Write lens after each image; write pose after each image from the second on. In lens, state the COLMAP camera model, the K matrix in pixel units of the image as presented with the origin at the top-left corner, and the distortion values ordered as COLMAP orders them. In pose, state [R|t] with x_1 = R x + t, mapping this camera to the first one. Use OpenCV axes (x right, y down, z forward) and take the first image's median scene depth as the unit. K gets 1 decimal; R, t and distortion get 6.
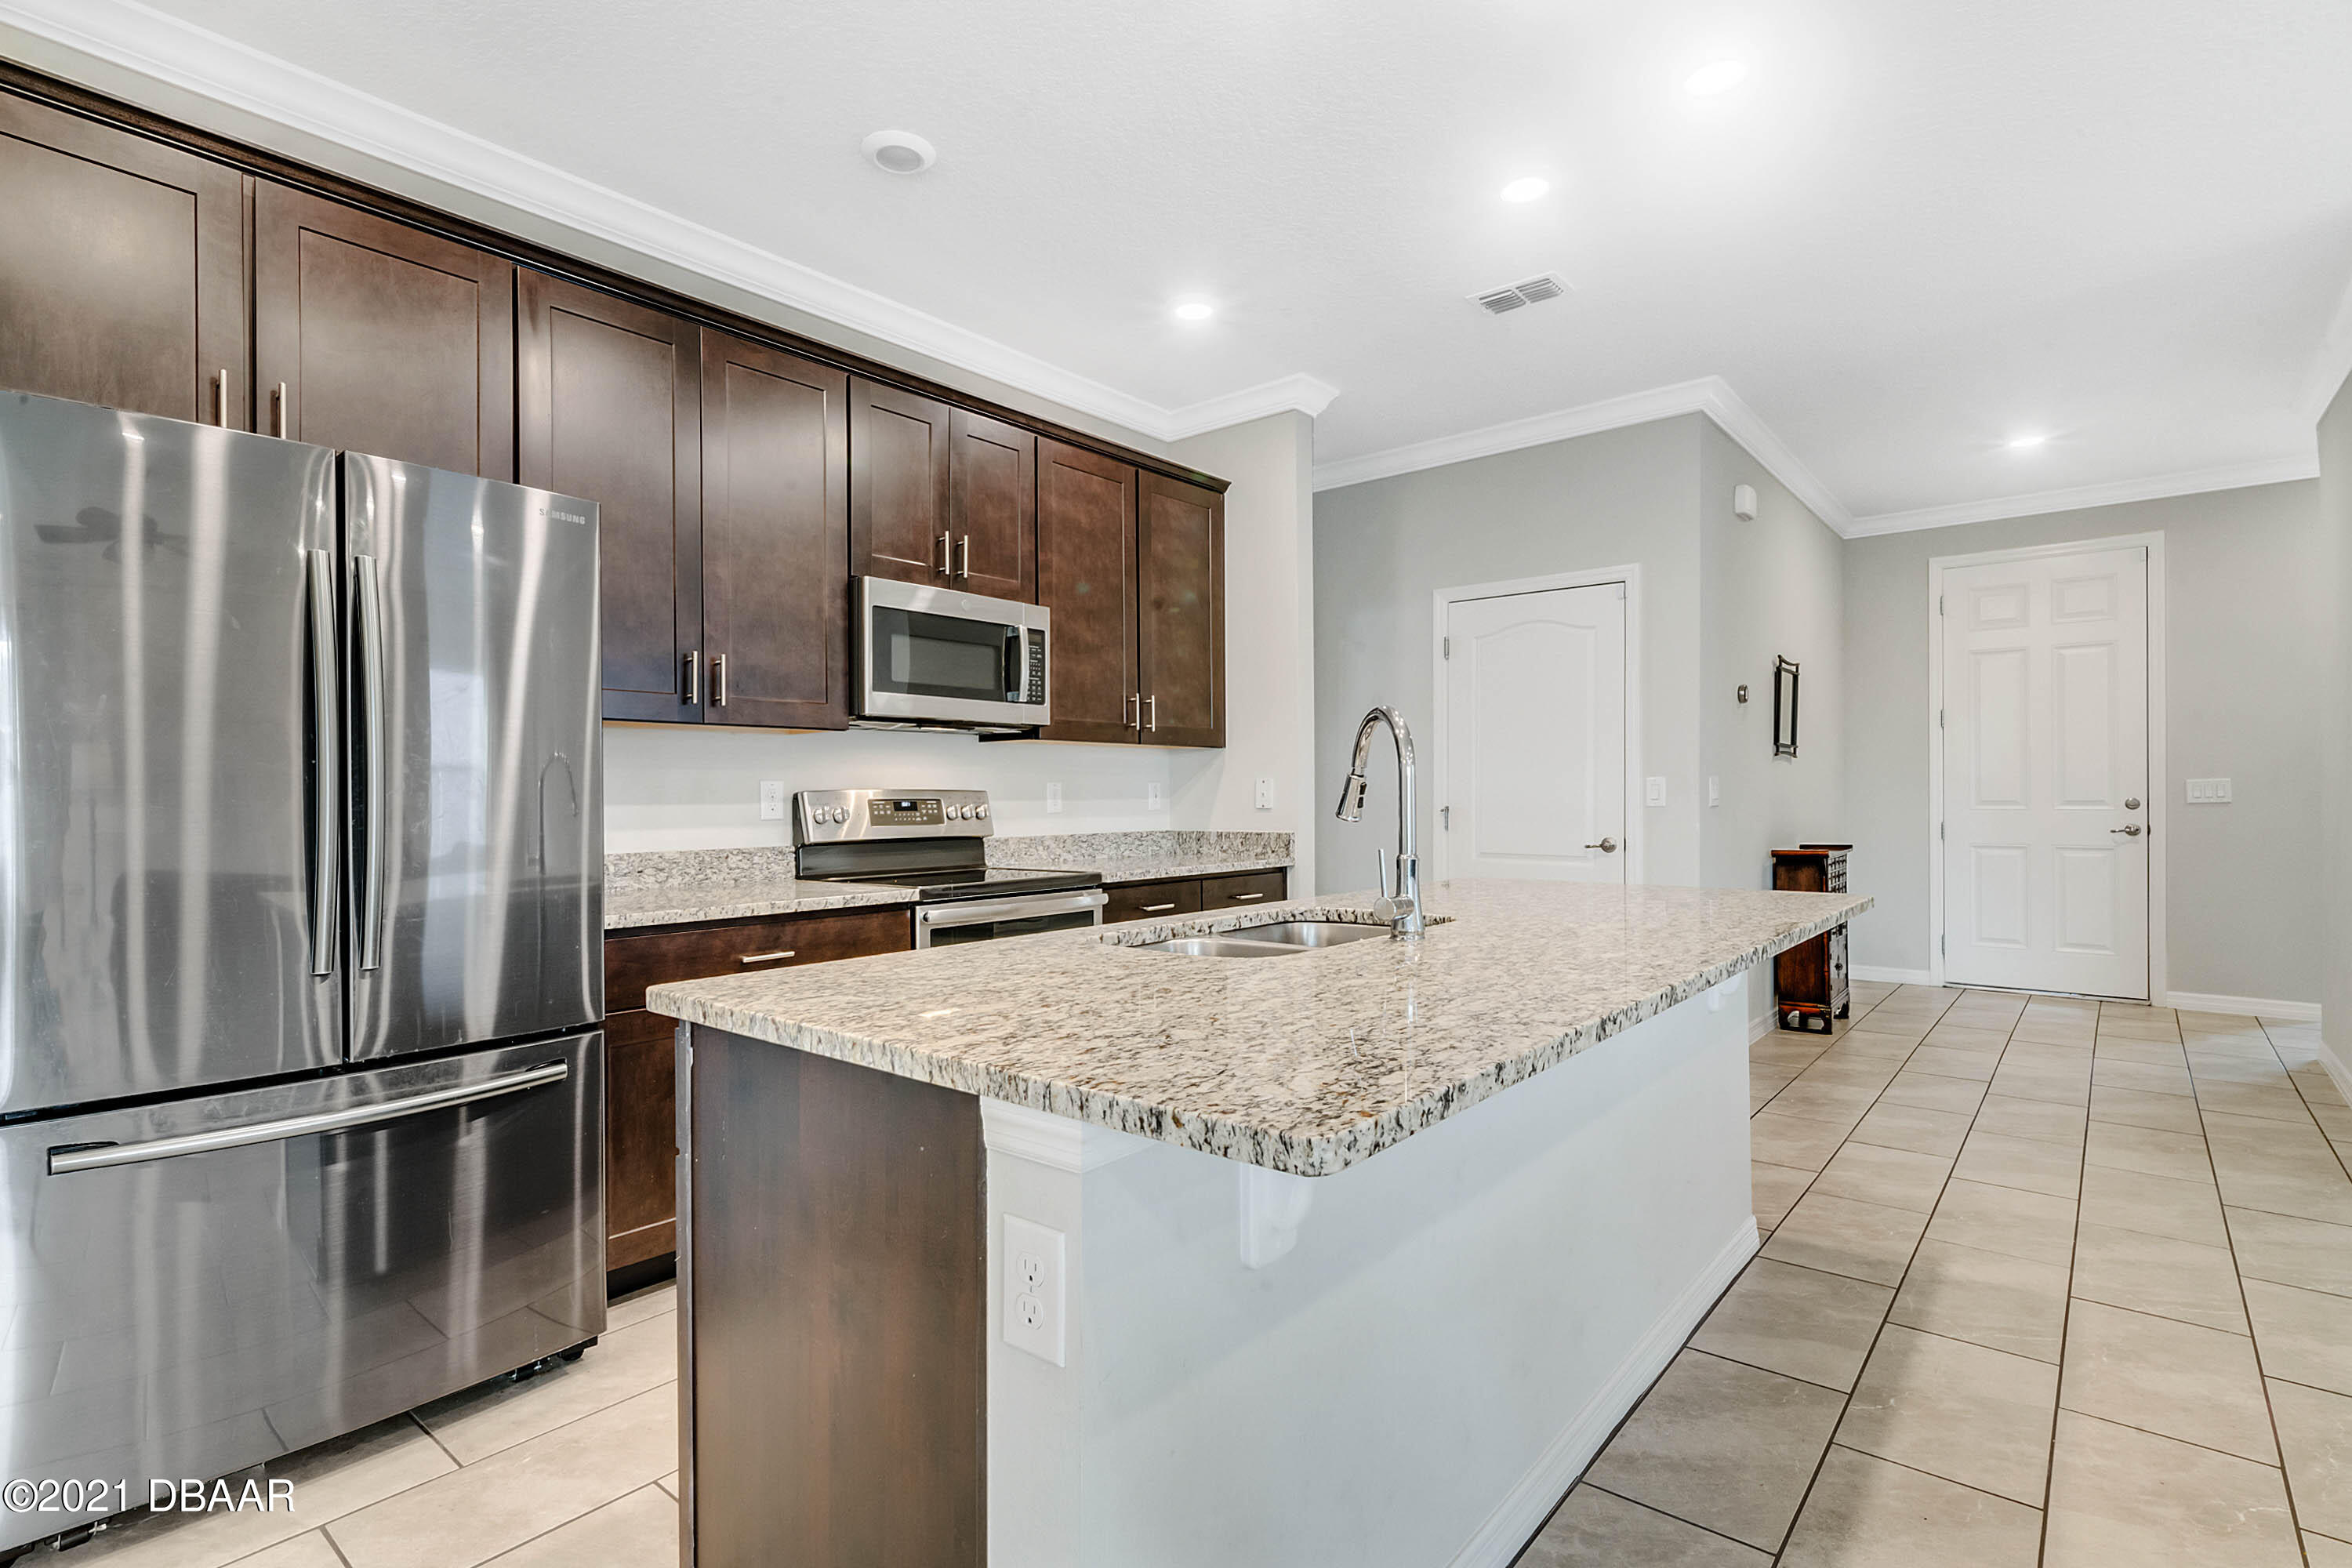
lens RADIAL K [[1157.6, 0, 1133.0], [0, 1157.6, 799.7], [0, 0, 1]] dist [-0.002542, -0.000468]
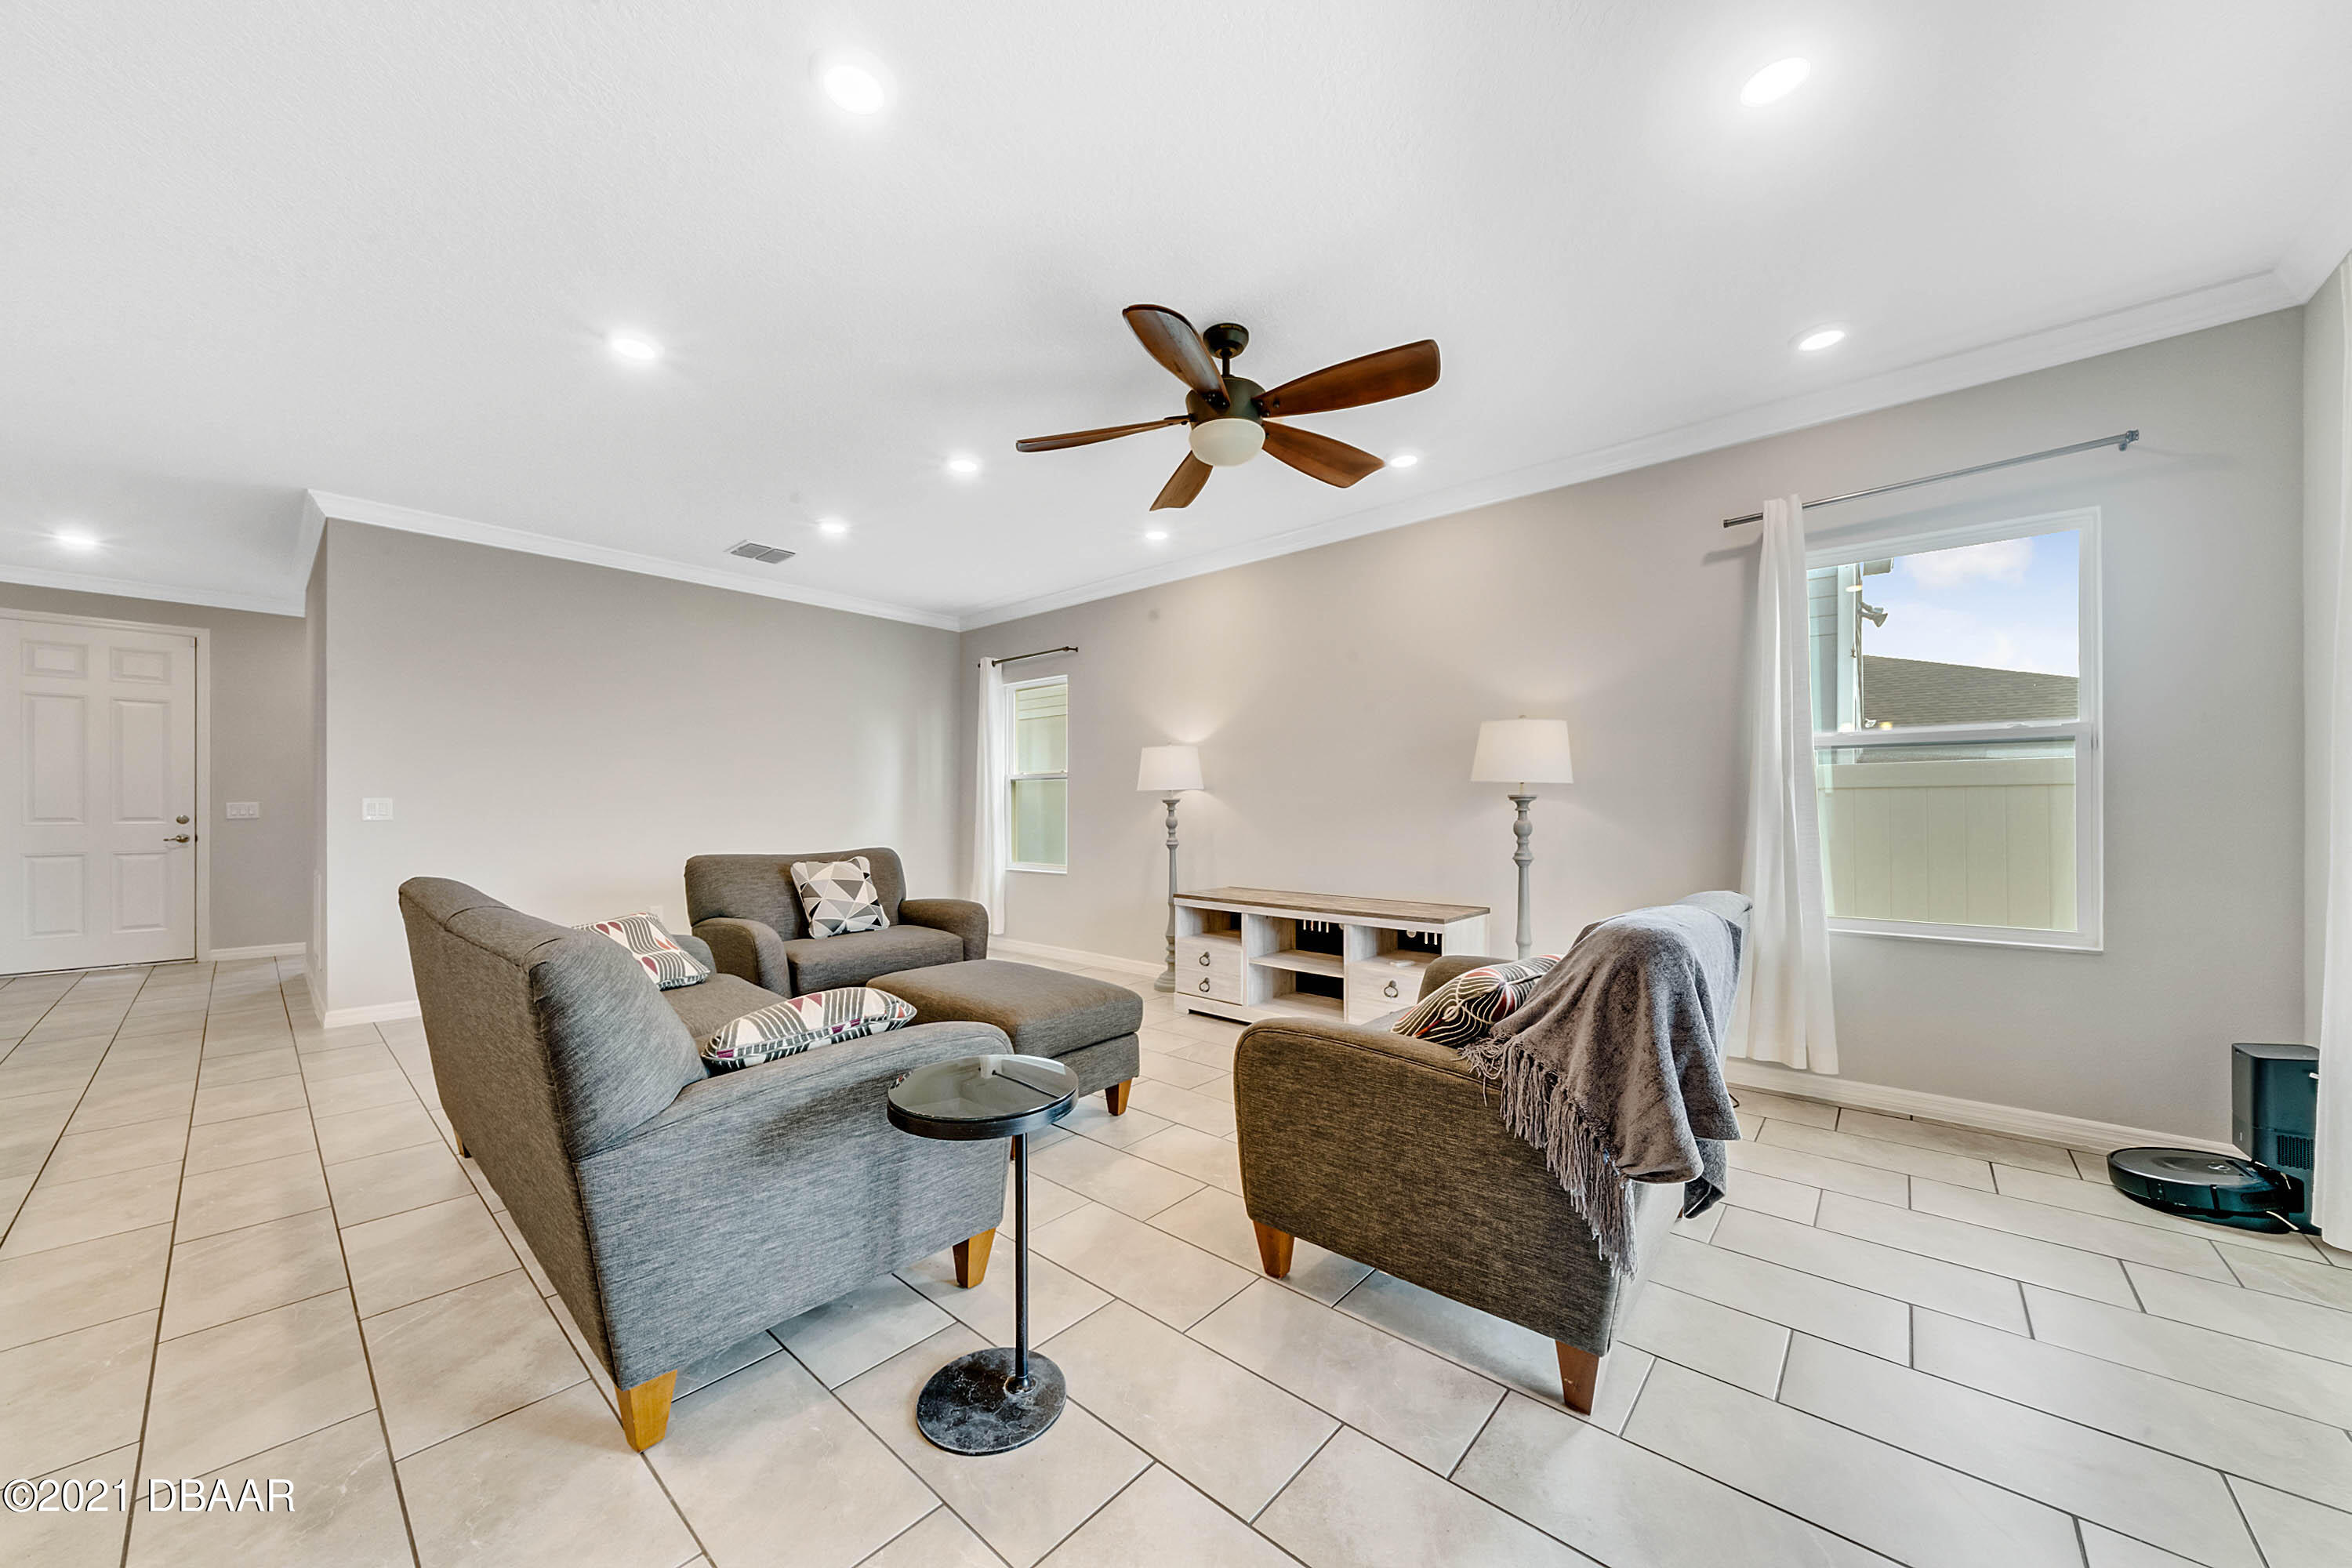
lens RADIAL K [[849.5, 0, 1159.7], [0, 849.5, 805.1], [0, 0, 1]] dist [0.002364, 0.000282]
pose [[0.038383, 0.010397, 0.999209, -0.145352], [0.005189, 0.999930, -0.010603, 0.004031], [-0.999250, 0.005592, 0.038326, -0.272321]]
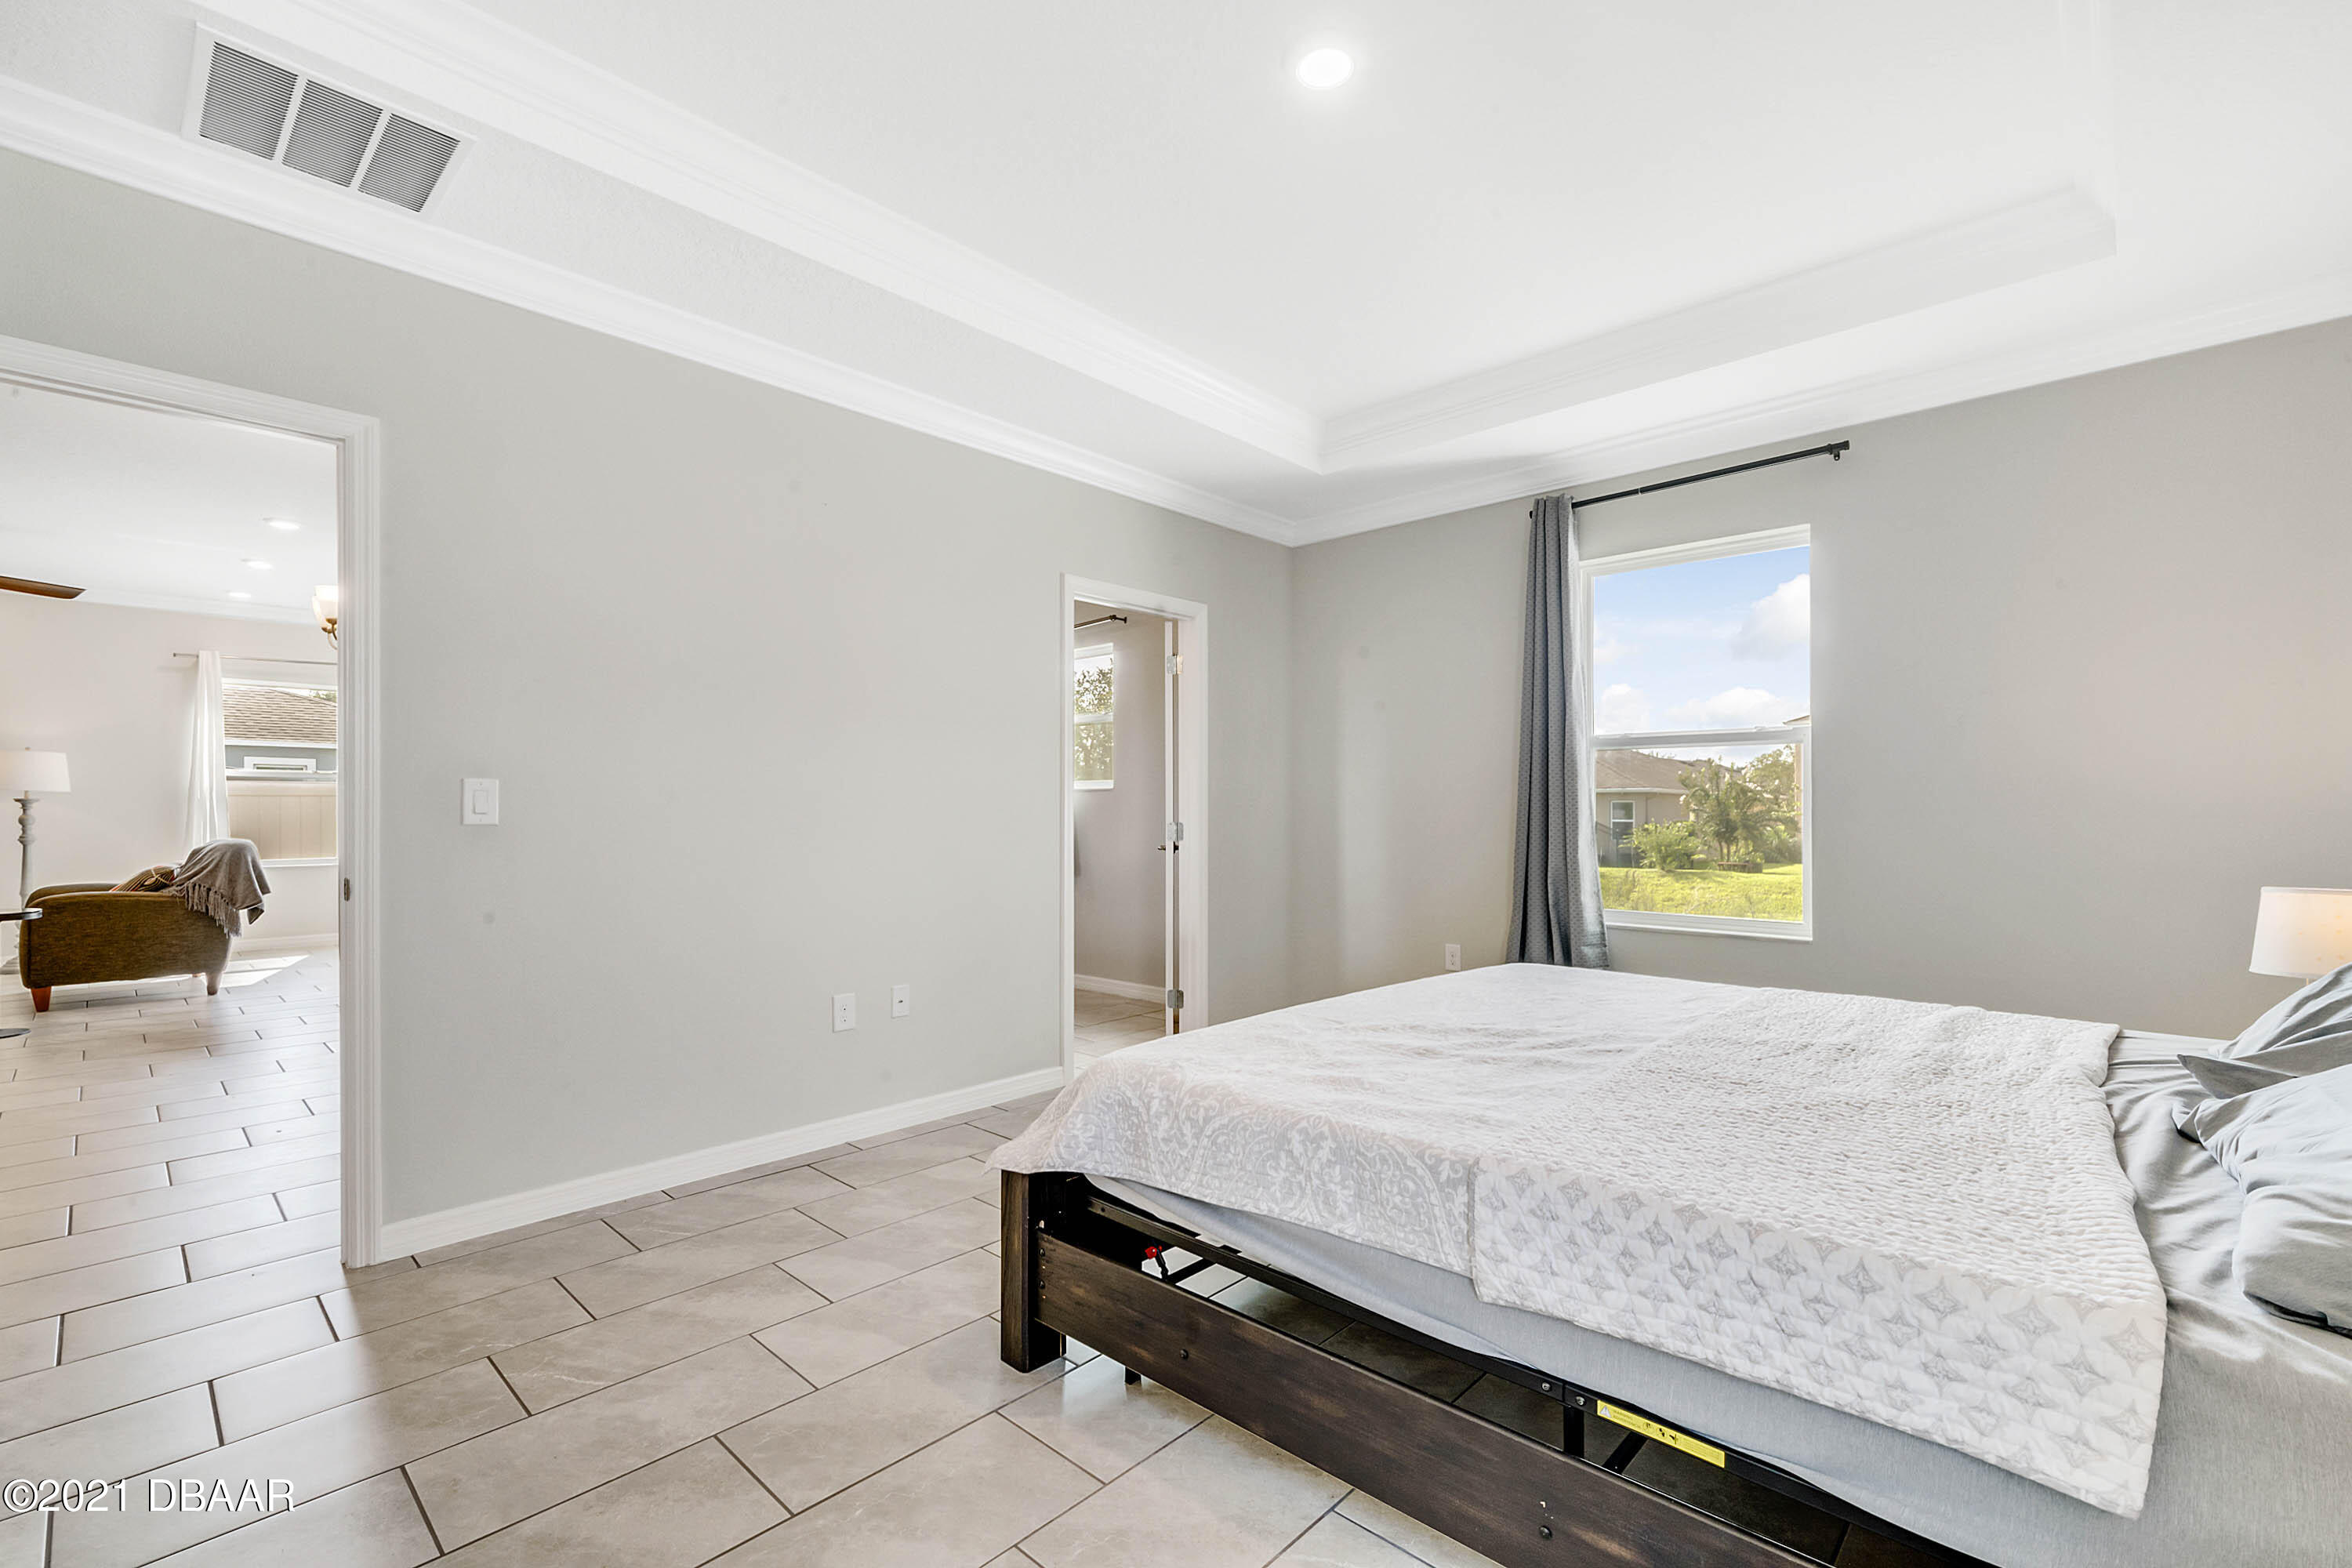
lens RADIAL K [[1021.2, 0, 1170.5], [0, 1021.2, 783.0], [0, 0, 1]] dist [-0.001494, -0.002836]
pose [[-0.997327, 0.008375, 0.072588, -1.106649], [0.006700, 0.999706, -0.023293, 0.010764], [-0.072762, -0.022744, -0.997090, 0.775386]]
